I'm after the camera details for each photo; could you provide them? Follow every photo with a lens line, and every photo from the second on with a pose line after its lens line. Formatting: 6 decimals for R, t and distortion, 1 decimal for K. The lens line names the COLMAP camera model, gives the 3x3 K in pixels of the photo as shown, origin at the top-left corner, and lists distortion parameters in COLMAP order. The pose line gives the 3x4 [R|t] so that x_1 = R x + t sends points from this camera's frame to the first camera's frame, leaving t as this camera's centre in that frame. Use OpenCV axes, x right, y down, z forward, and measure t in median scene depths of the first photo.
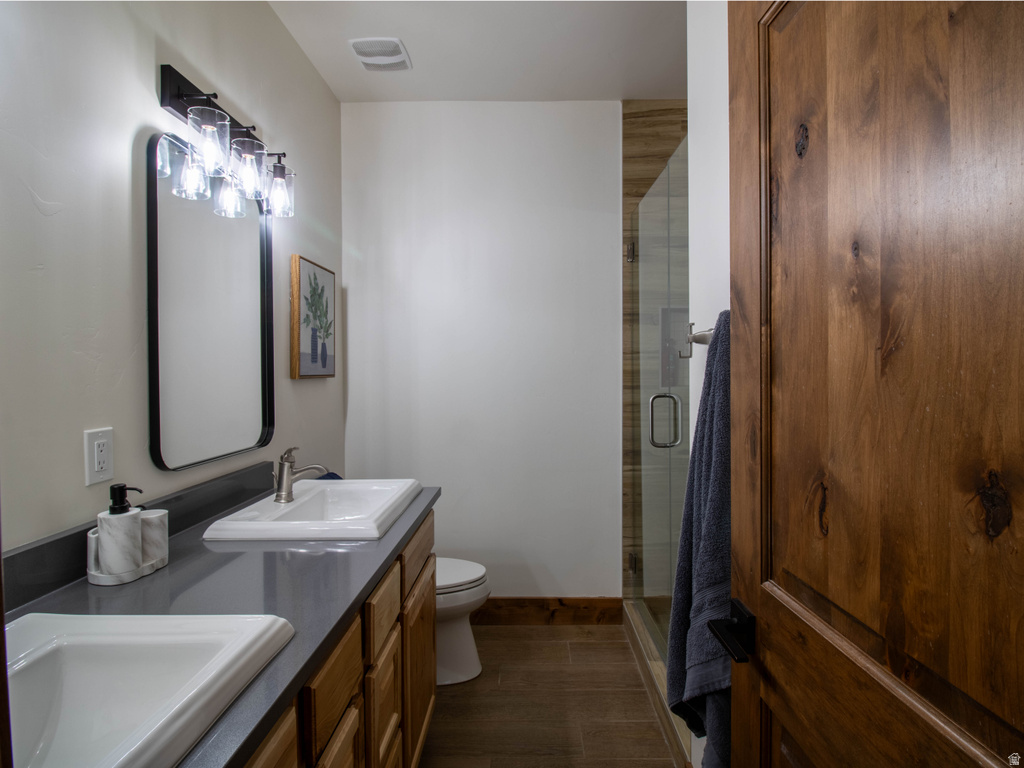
lens RADIAL K [[532.7, 0, 512.6], [0, 532.7, 370.7], [0, 0, 1]] dist [-0.000044, -0.000048]
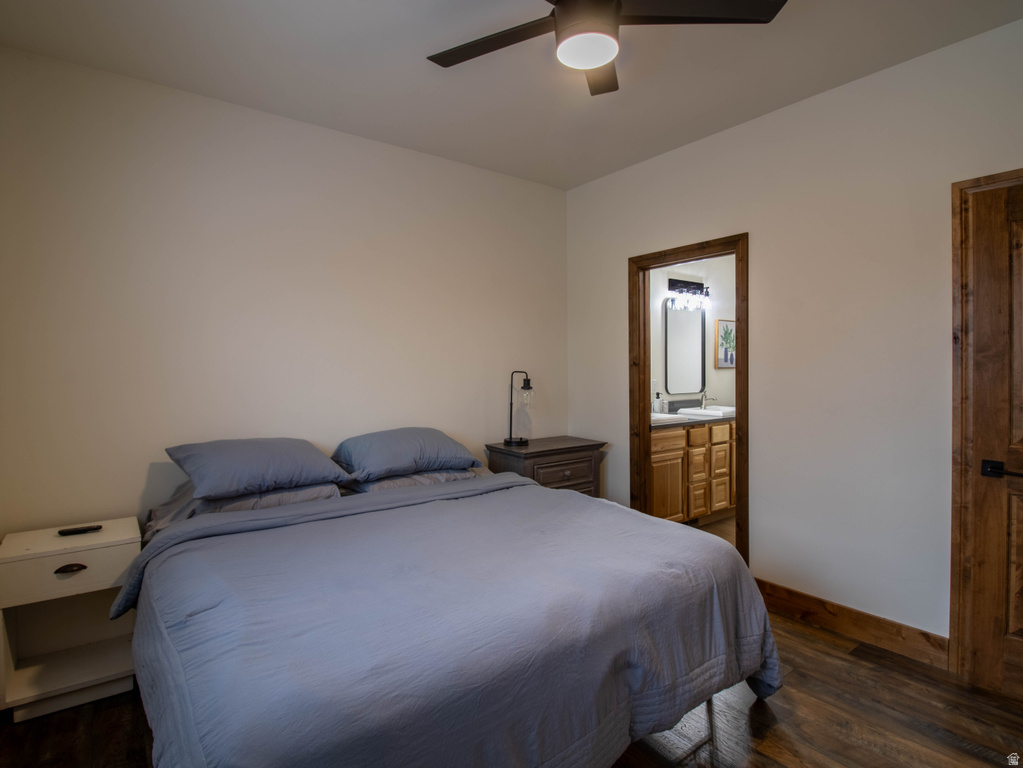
lens RADIAL K [[546.6, 0, 512.3], [0, 546.6, 368.2], [0, 0, 1]] dist [0.000366, 0.000096]
pose [[0.626526, 0.011446, -0.779316, 1.160380], [-0.005491, 0.999932, 0.010271, -0.010285], [0.779381, -0.002156, 0.626546, -1.587898]]
